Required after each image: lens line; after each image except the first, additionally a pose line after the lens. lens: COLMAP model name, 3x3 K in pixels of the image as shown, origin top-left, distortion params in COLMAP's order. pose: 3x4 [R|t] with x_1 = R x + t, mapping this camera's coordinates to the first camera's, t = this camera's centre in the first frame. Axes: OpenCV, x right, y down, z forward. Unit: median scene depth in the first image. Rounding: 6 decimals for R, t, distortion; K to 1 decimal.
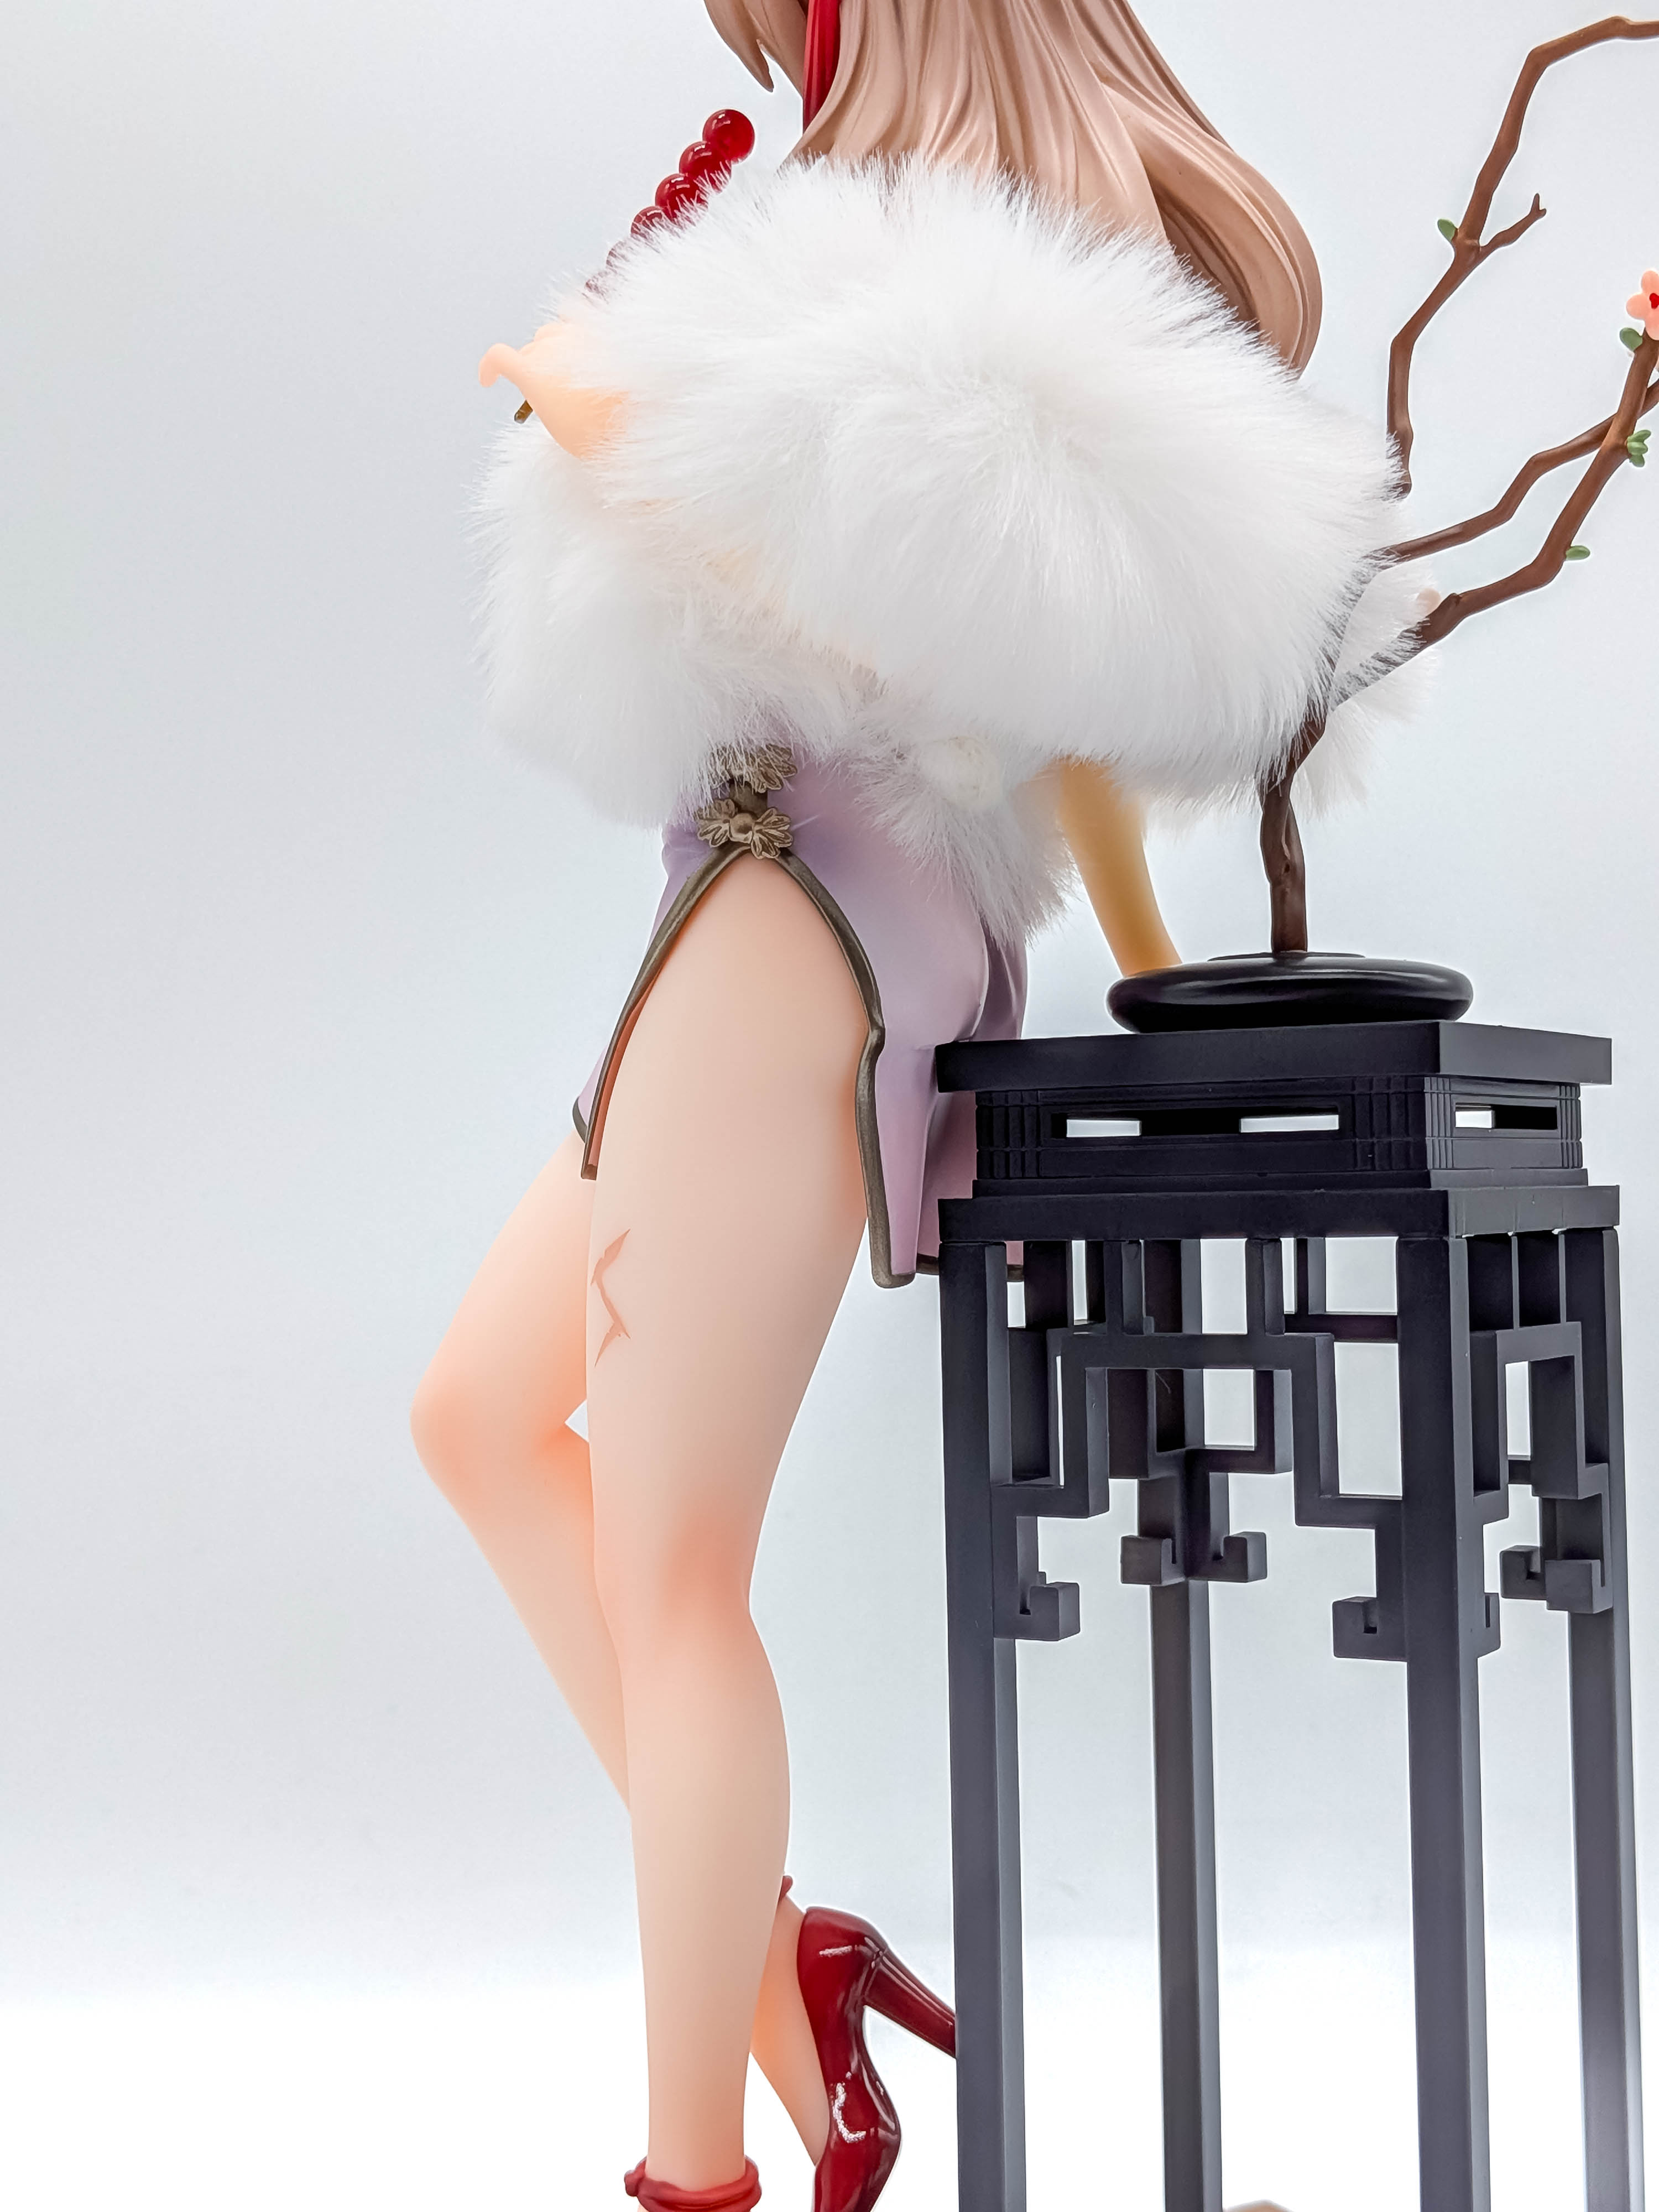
lens RADIAL K [[3148.7, 0, 866.4], [0, 3148.7, 1073.7], [0, 0, 1]] dist [0.111775, -0.310095]
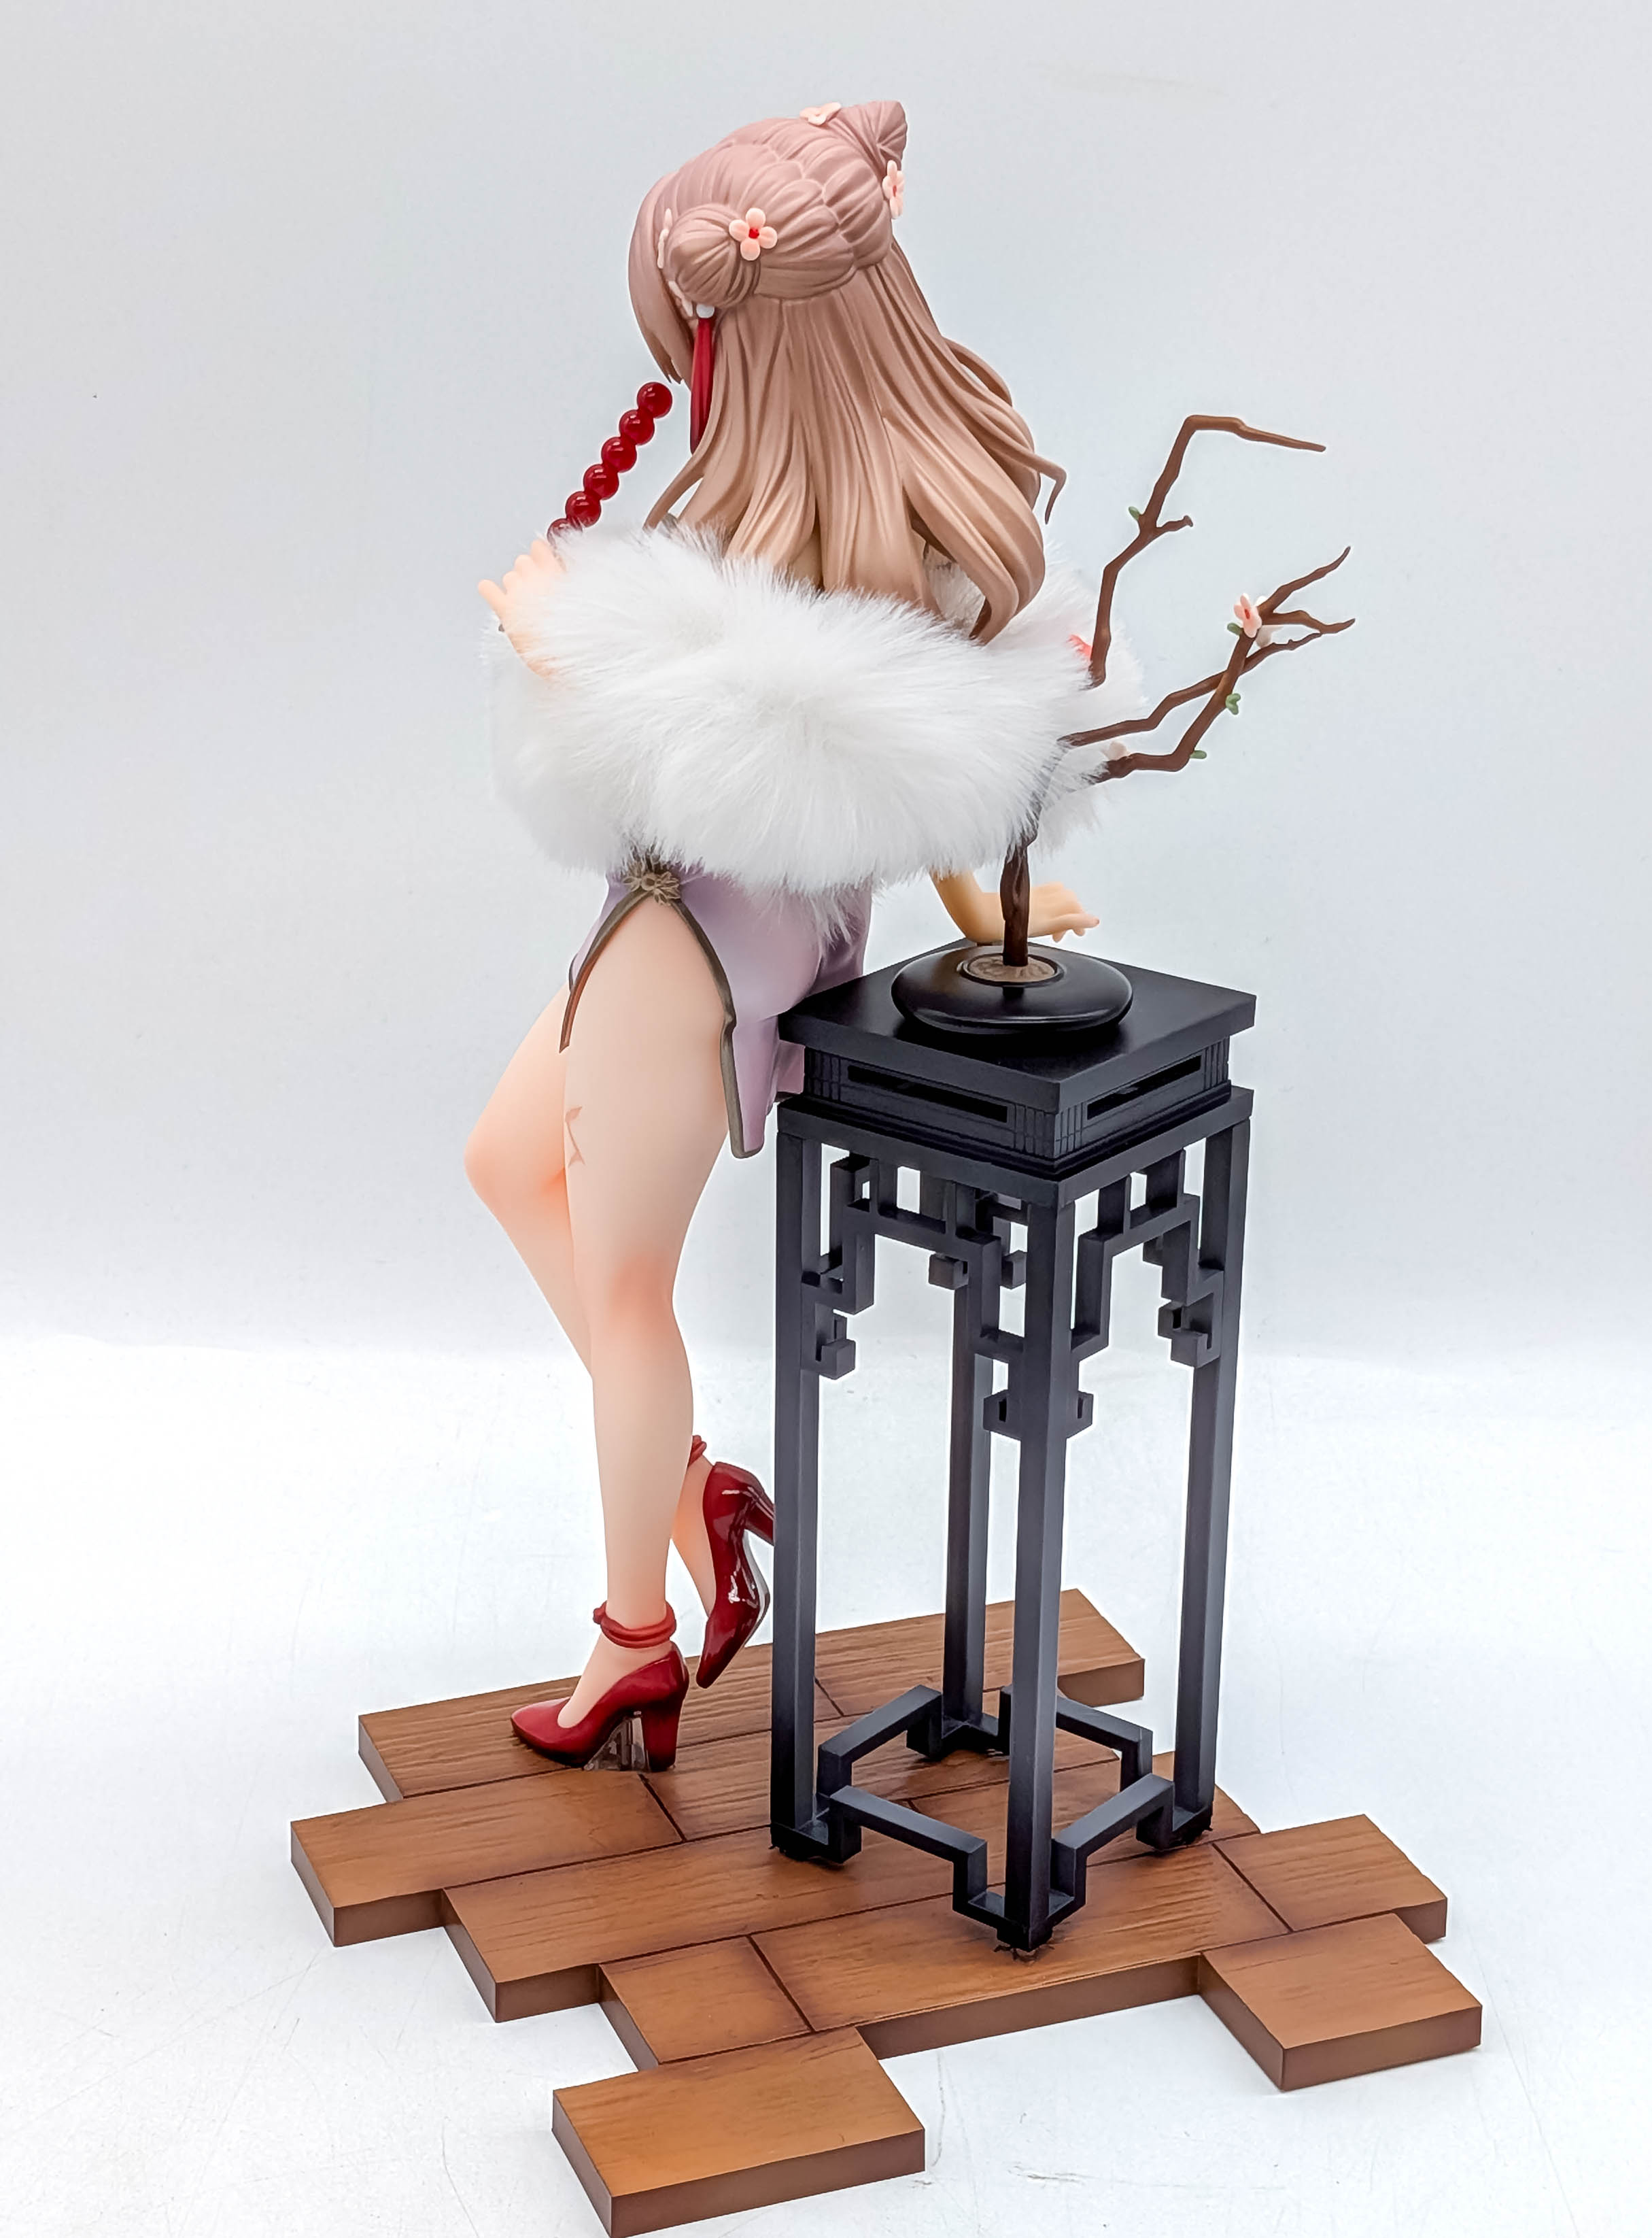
lens RADIAL K [[3580.8, 0, 774.3], [0, 3580.8, 1118.3], [0, 0, 1]] dist [0.019081, 0.019807]
pose [[0.987217, 0.078532, -0.138690, 0.270102], [-0.022098, 0.929221, 0.368864, -0.611994], [0.157841, -0.361085, 0.919078, -0.629266]]
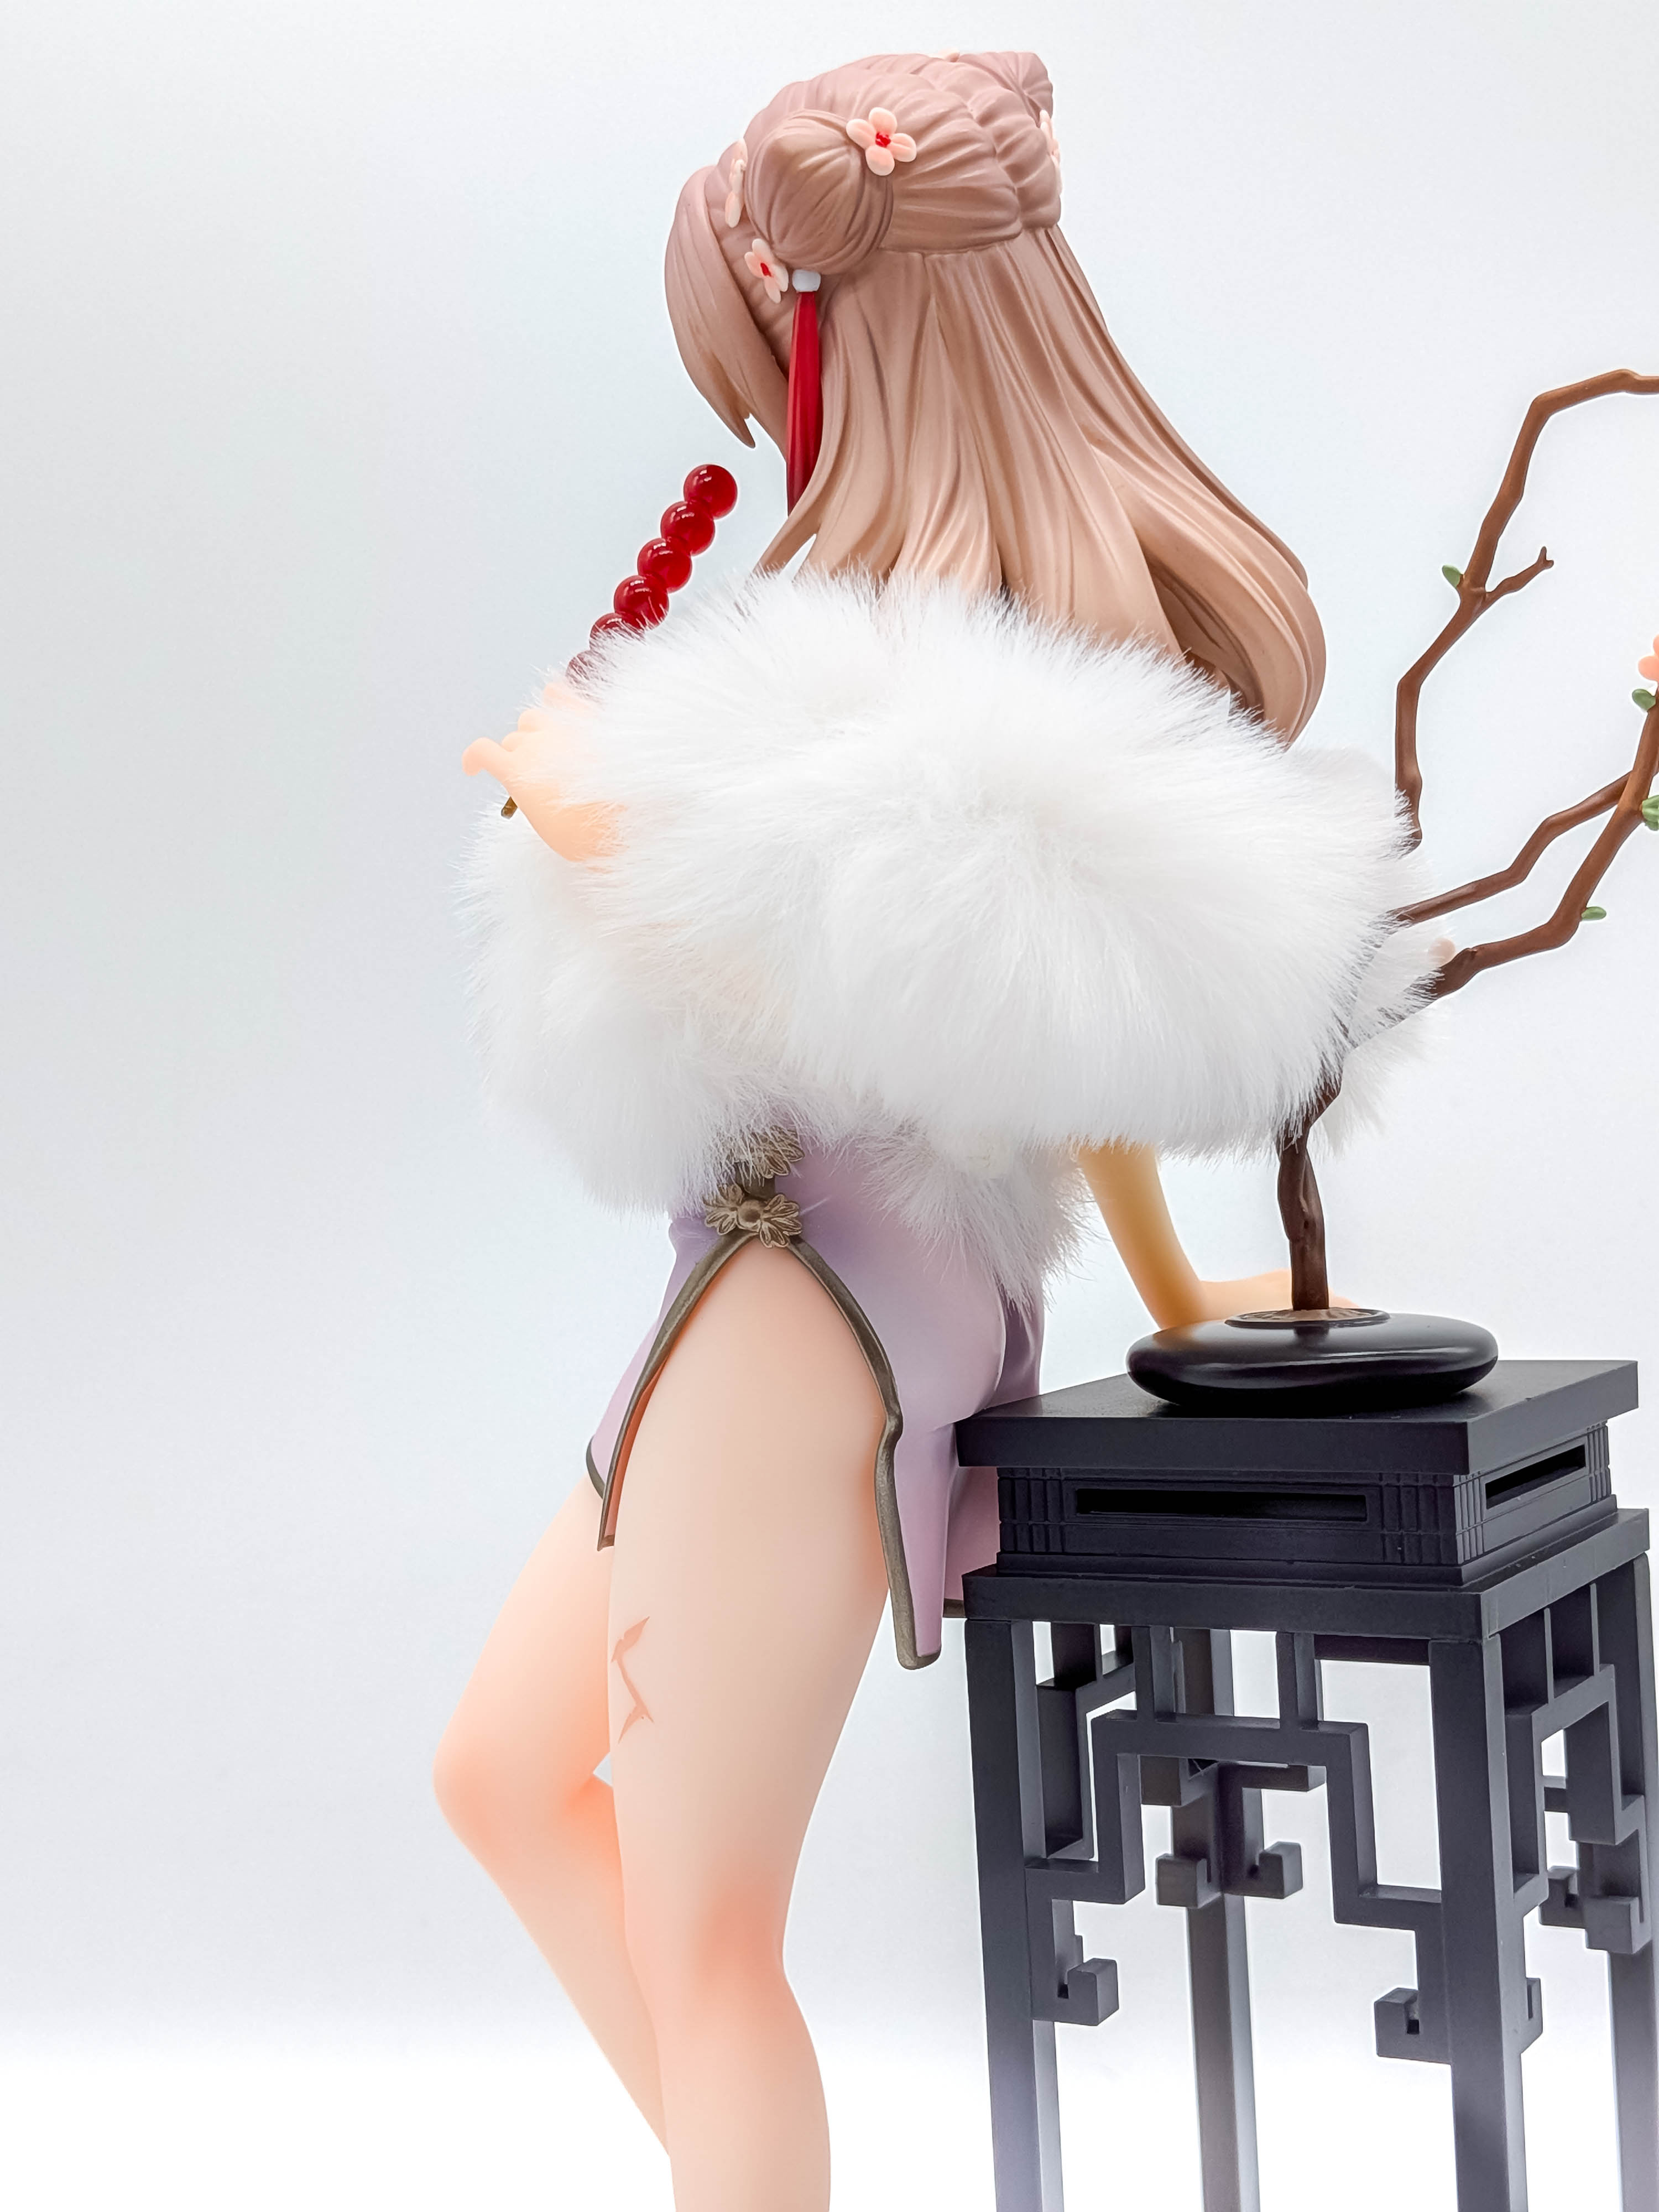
lens RADIAL K [[3148.8, 0, 914.4], [0, 3148.8, 1140.6], [0, 0, 1]] dist [0.090641, -0.126249]
pose [[0.999376, -0.033188, 0.012082, 0.000573], [0.032511, 0.998094, 0.052462, -0.150047], [-0.013801, -0.052037, 0.998550, 0.023717]]
